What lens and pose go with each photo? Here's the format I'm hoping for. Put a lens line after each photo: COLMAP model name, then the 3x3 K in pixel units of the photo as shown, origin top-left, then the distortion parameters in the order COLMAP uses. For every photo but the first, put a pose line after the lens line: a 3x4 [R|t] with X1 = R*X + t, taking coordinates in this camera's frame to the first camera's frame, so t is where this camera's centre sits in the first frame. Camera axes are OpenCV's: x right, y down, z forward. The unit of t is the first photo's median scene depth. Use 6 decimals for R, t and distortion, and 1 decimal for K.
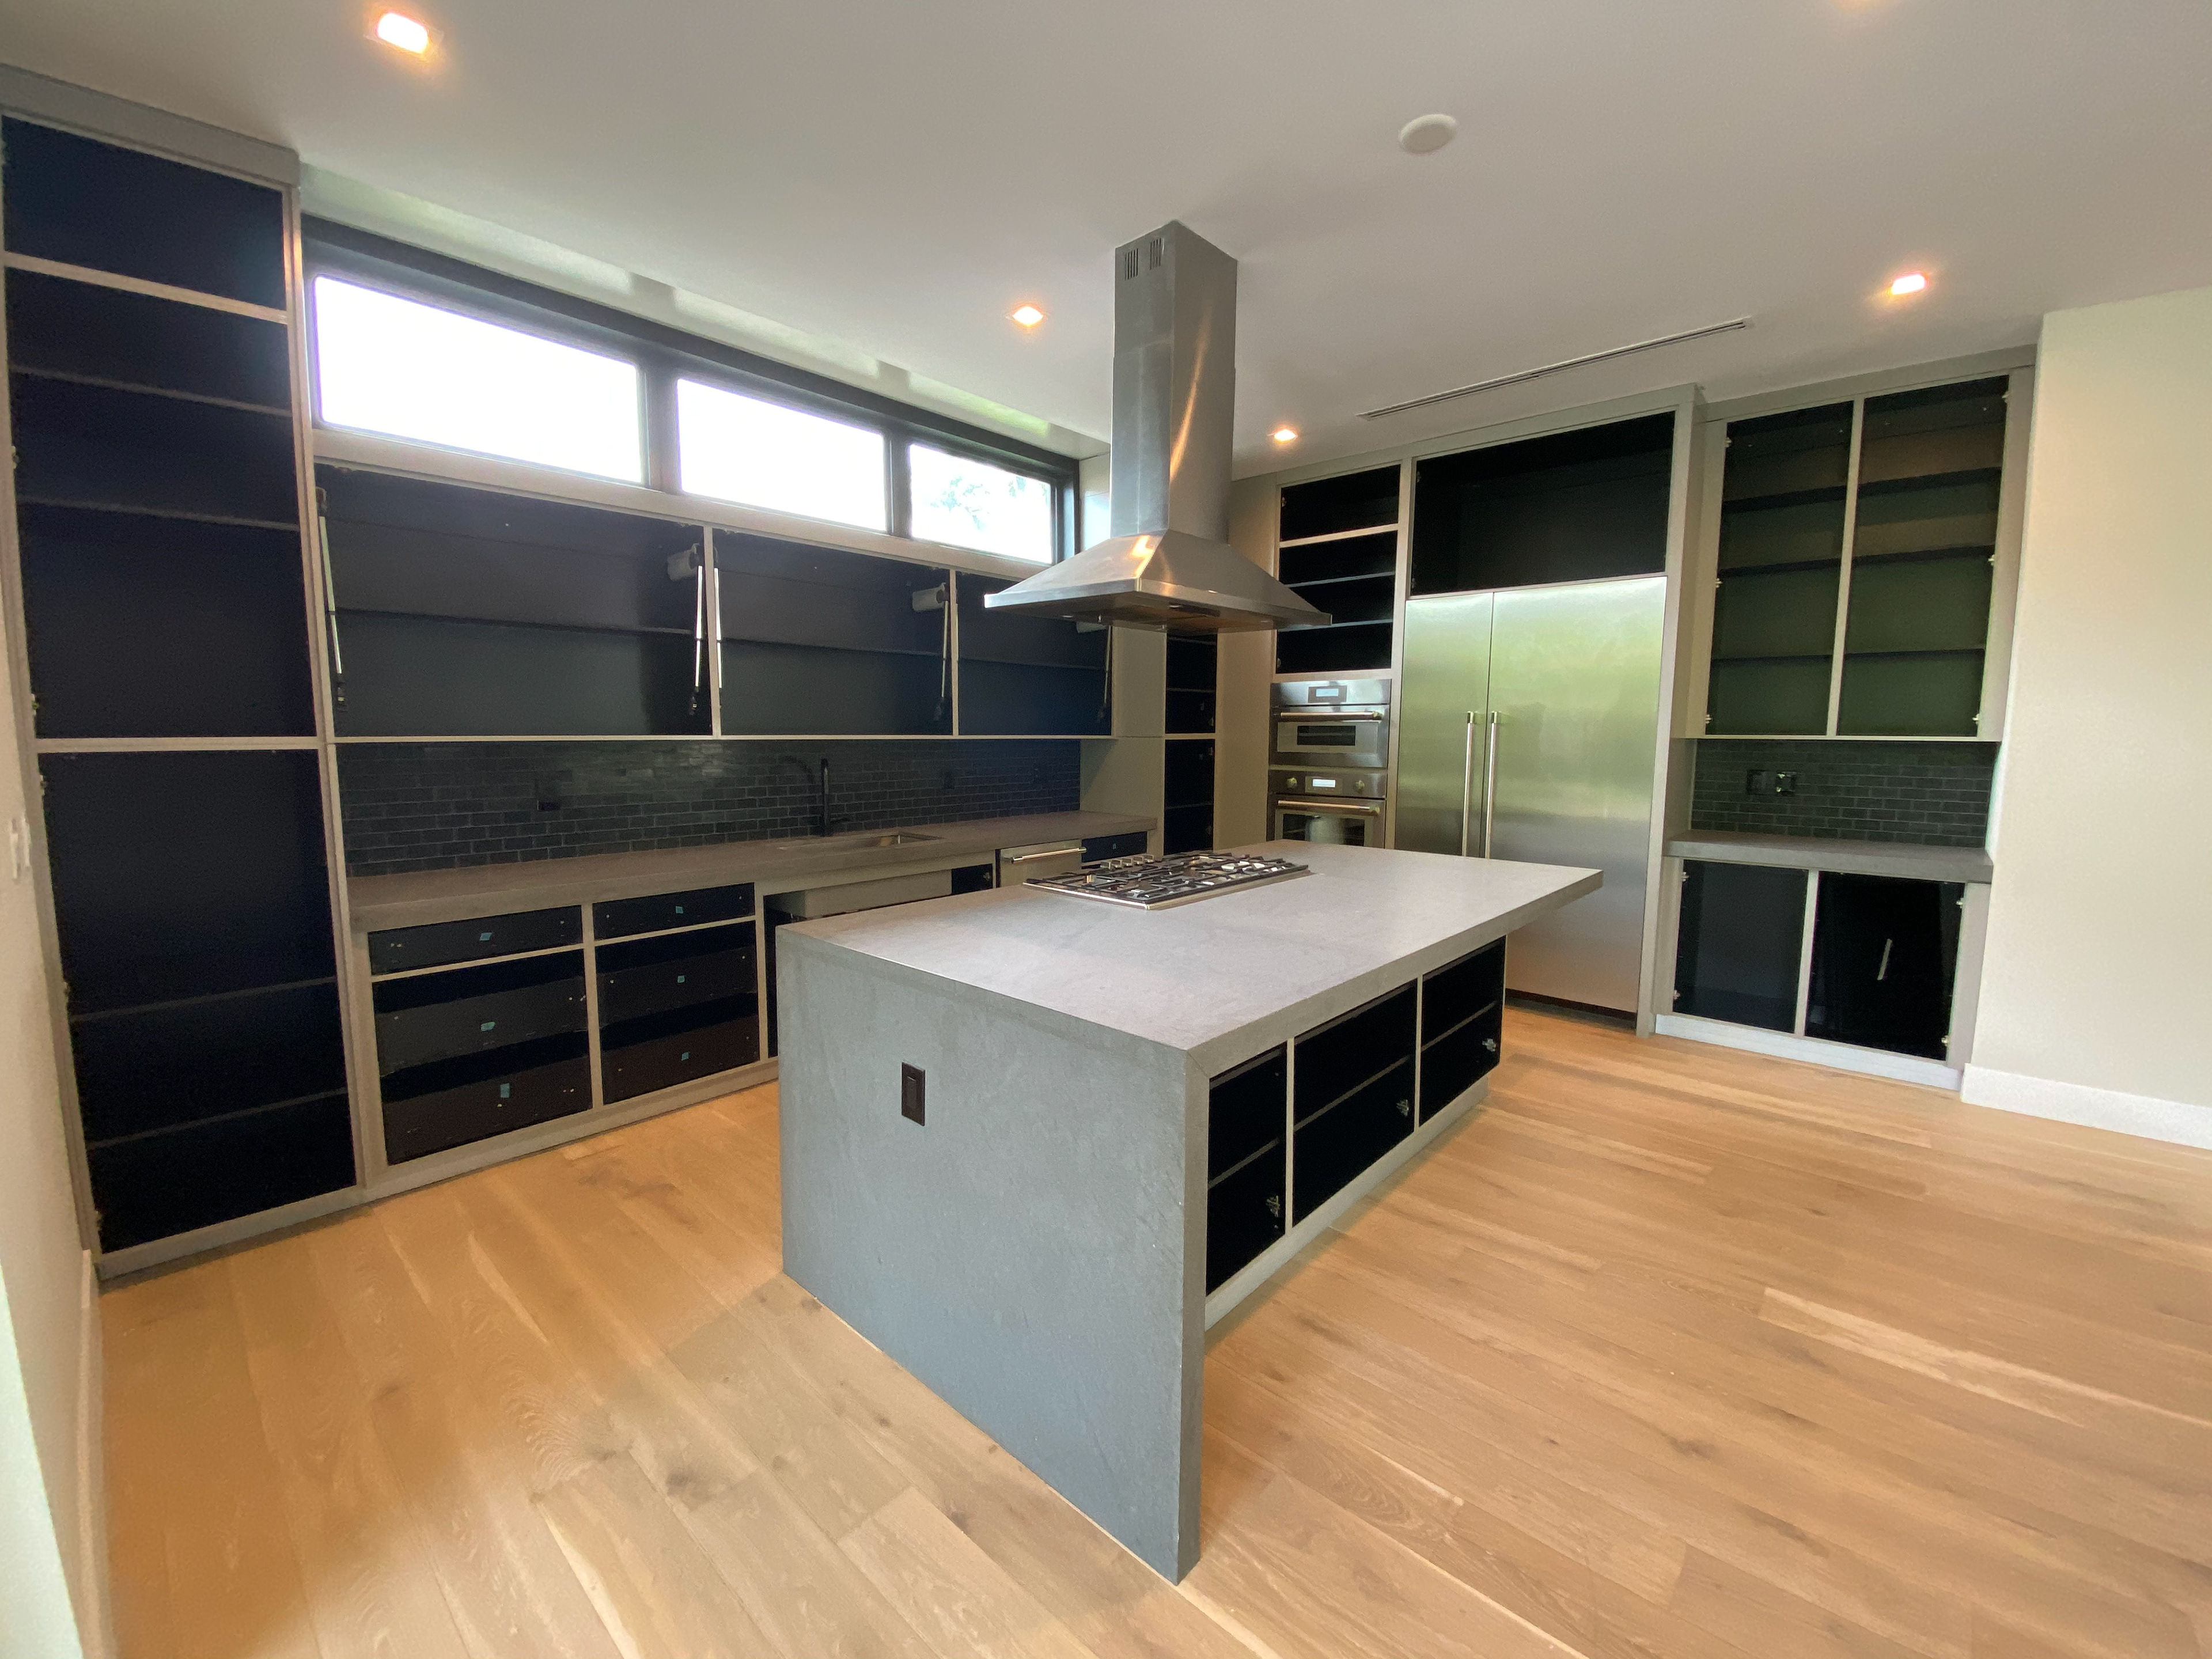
lens RADIAL K [[899.3, 0, 1095.3], [0, 899.3, 816.8], [0, 0, 1]] dist [0.011424, -0.009501]
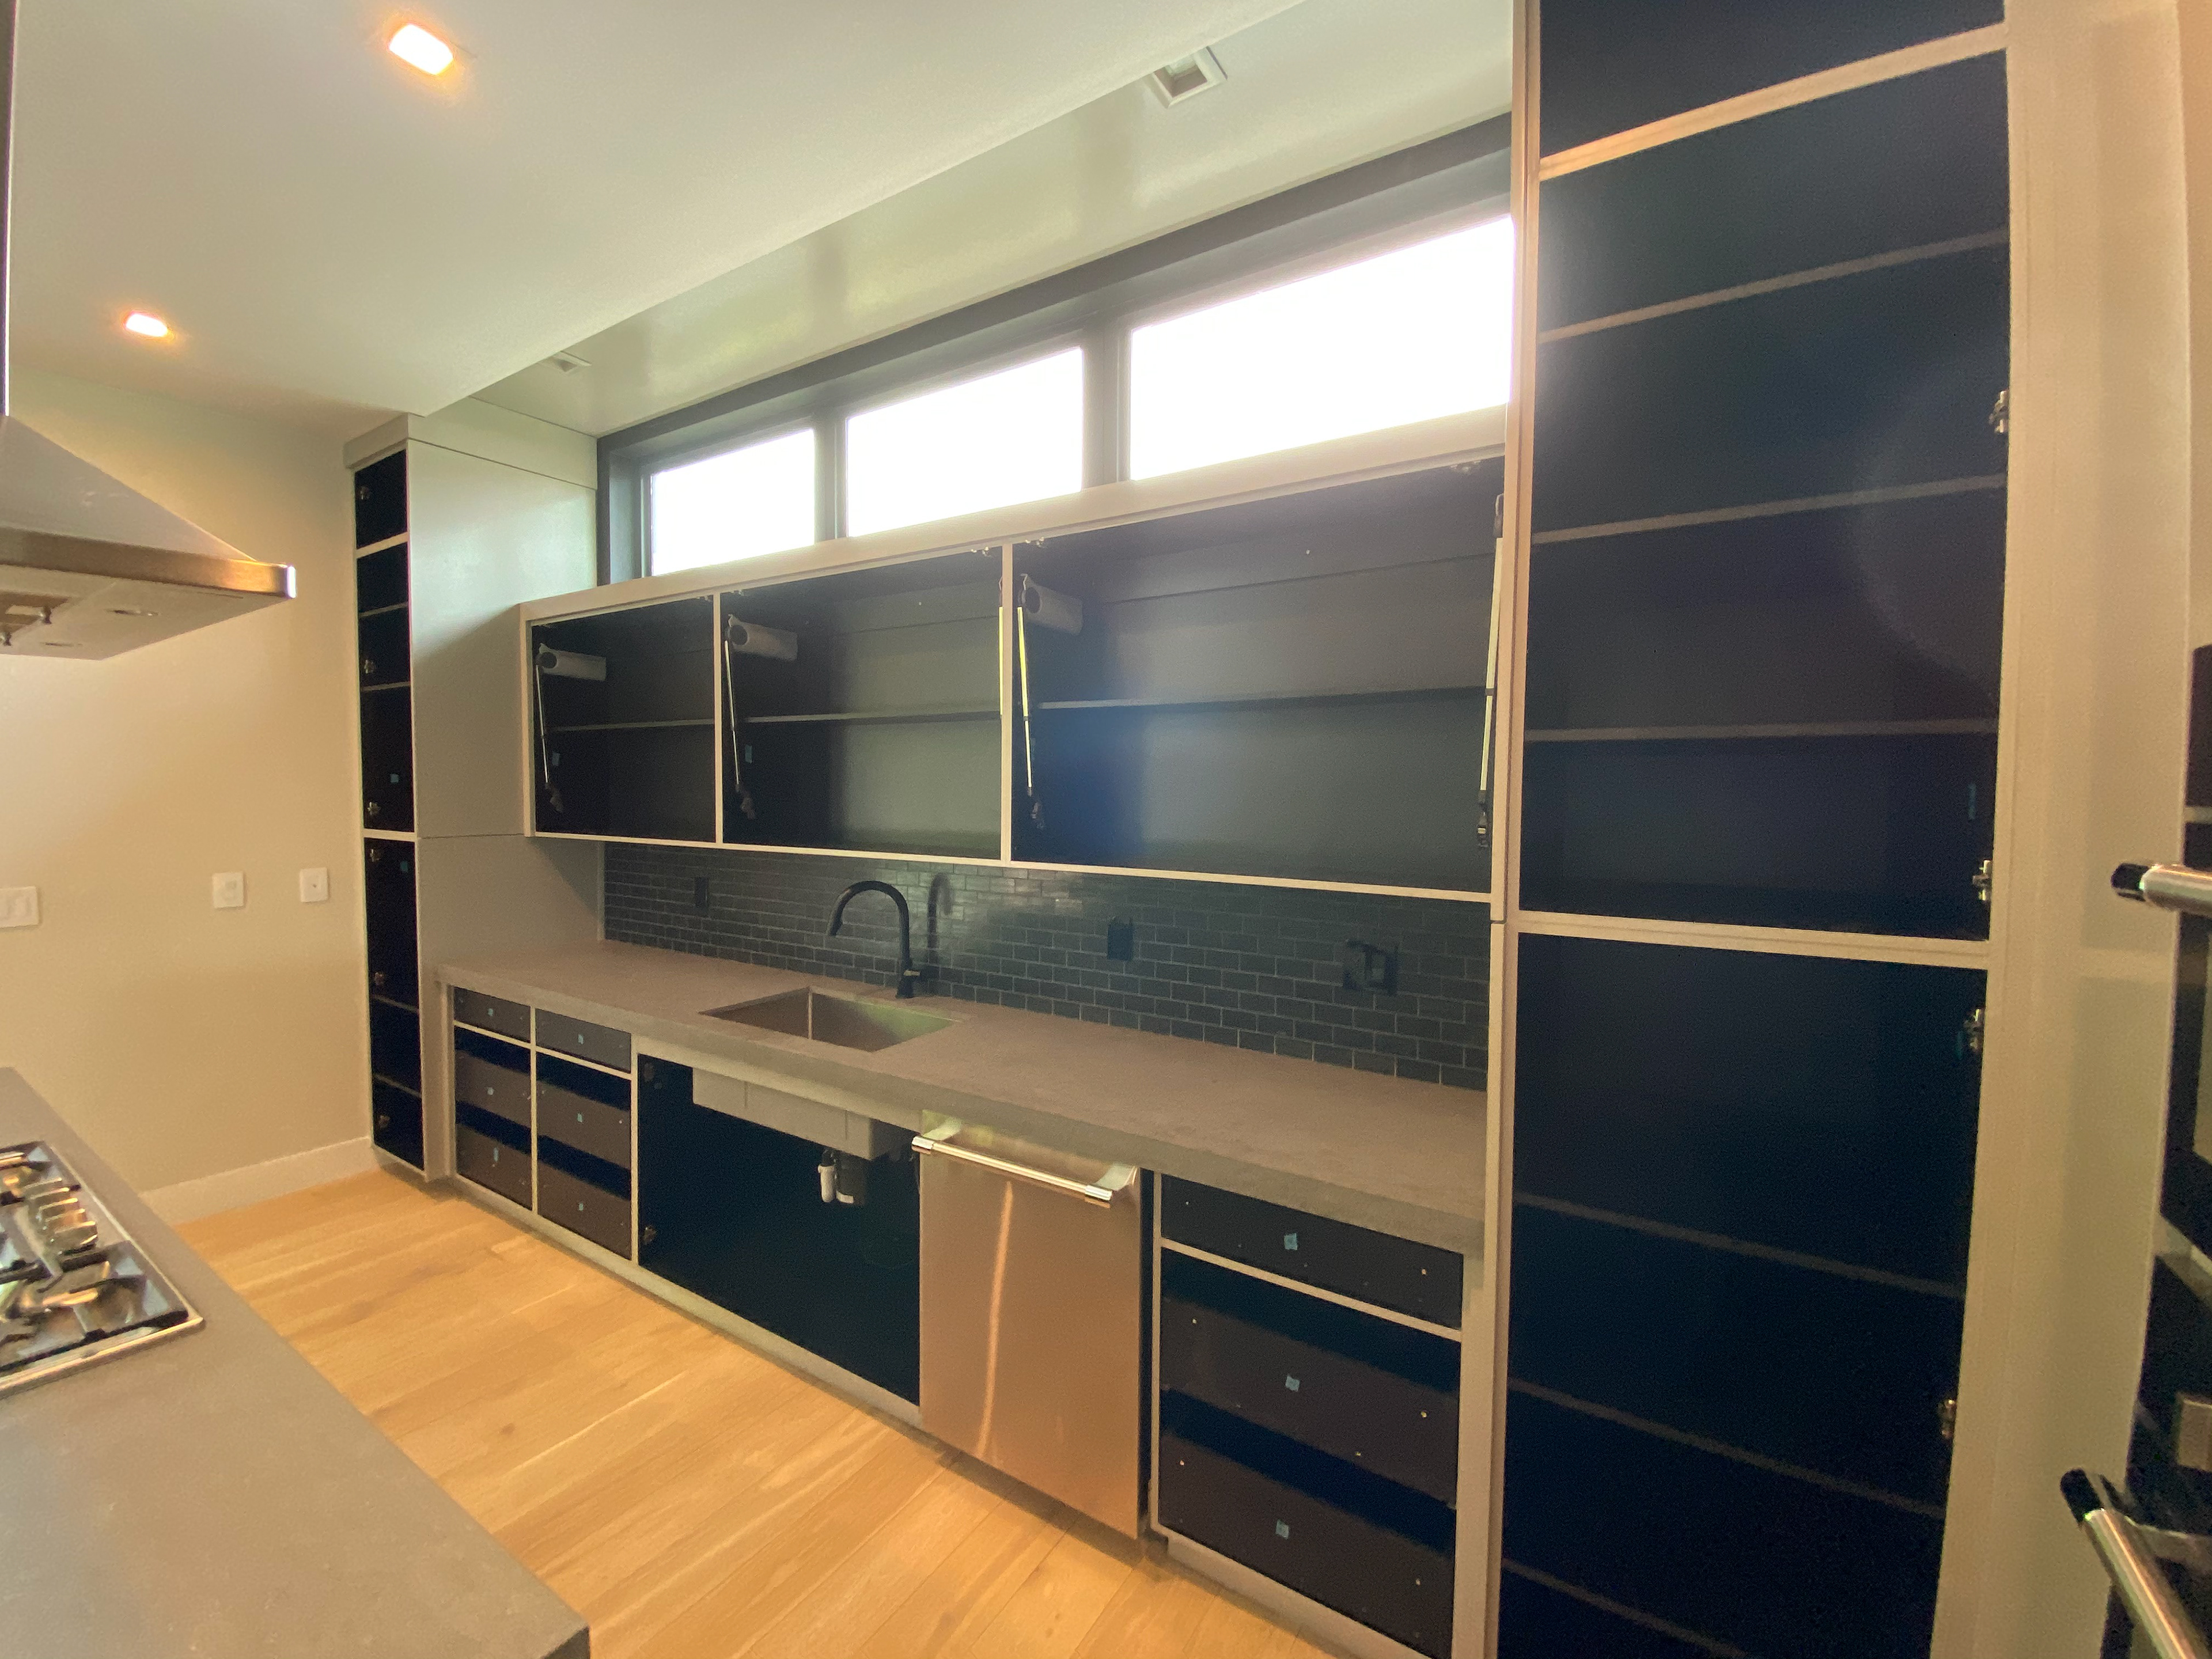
lens RADIAL K [[899.3, 0, 1096.1], [0, 899.3, 816.9], [0, 0, 1]] dist [0.011424, -0.009501]
pose [[0.179783, 0.027127, -0.983332, 0.344470], [-0.103230, 0.994621, 0.008565, -0.120405], [0.978275, 0.099970, 0.181616, 0.918669]]
